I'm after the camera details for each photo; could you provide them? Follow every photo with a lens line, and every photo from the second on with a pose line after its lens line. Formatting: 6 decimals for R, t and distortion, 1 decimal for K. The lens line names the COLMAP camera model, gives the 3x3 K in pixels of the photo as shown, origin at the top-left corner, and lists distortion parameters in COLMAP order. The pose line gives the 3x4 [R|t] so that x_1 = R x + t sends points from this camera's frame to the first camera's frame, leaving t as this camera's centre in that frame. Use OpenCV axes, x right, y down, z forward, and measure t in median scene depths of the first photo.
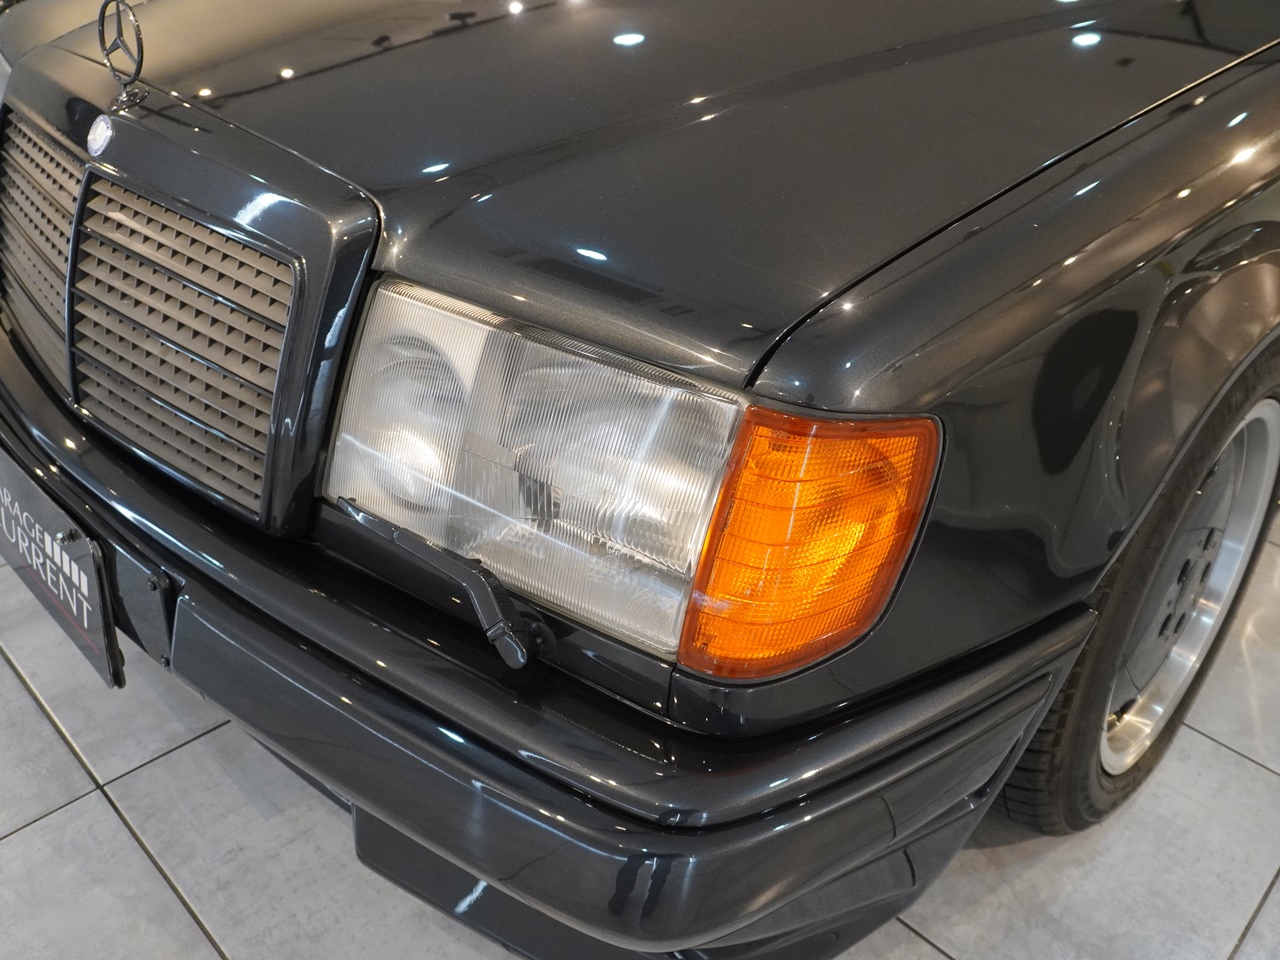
lens RADIAL K [[1147.4, 0, 639.7], [0, 1147.4, 302.5], [0, 0, 1]] dist [-0.008724, -0.003868]
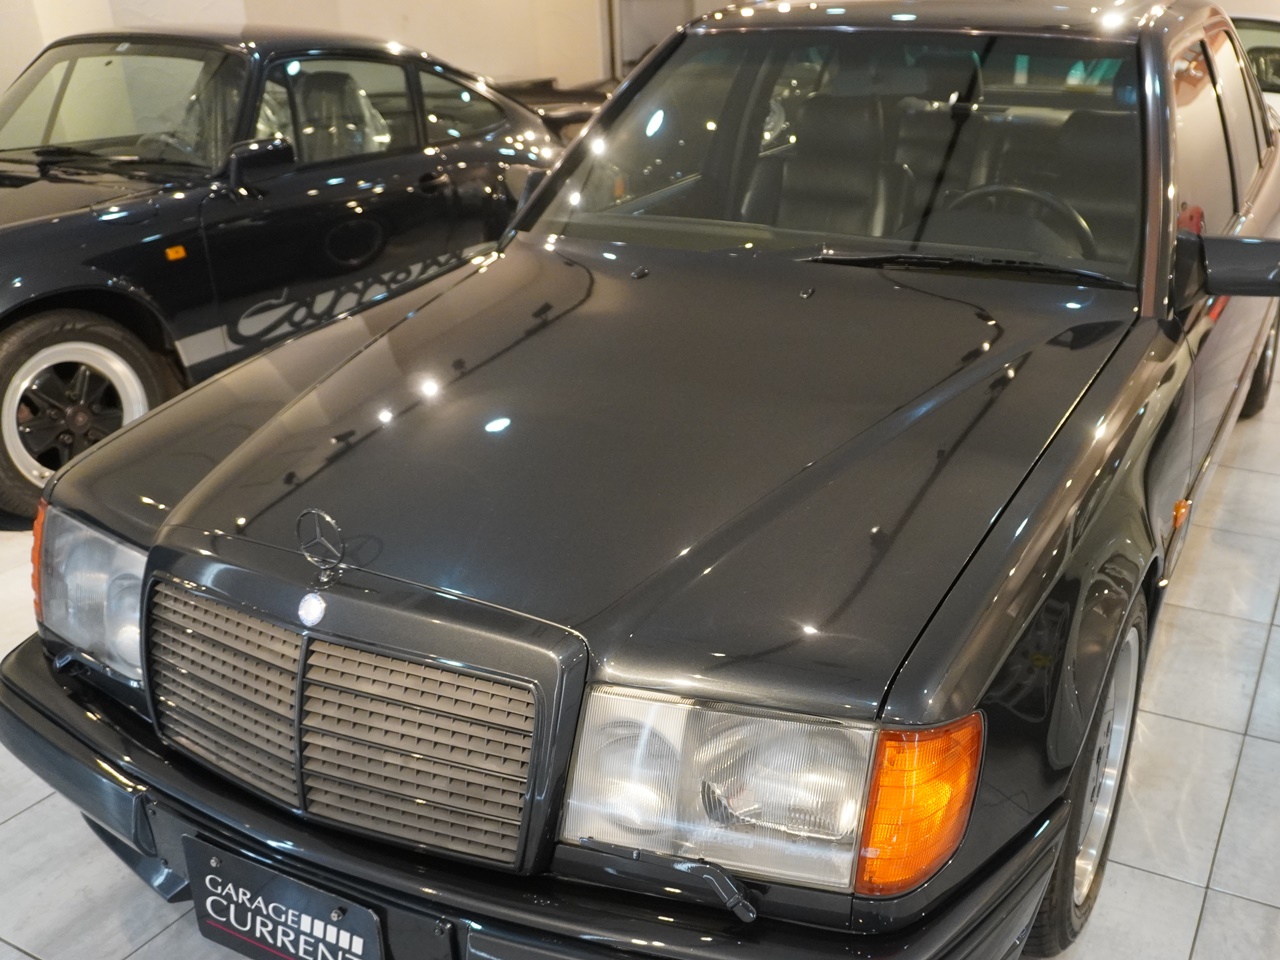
lens RADIAL K [[1200.5, 0, 640.0], [0, 1200.5, 480.0], [0, 0, 1]] dist [-0.015135, -0.000872]
pose [[0.968074, -0.172267, 0.182091, -0.340756], [0.179804, 0.983369, -0.025598, -0.195954], [-0.174653, 0.057522, 0.982948, -0.465135]]
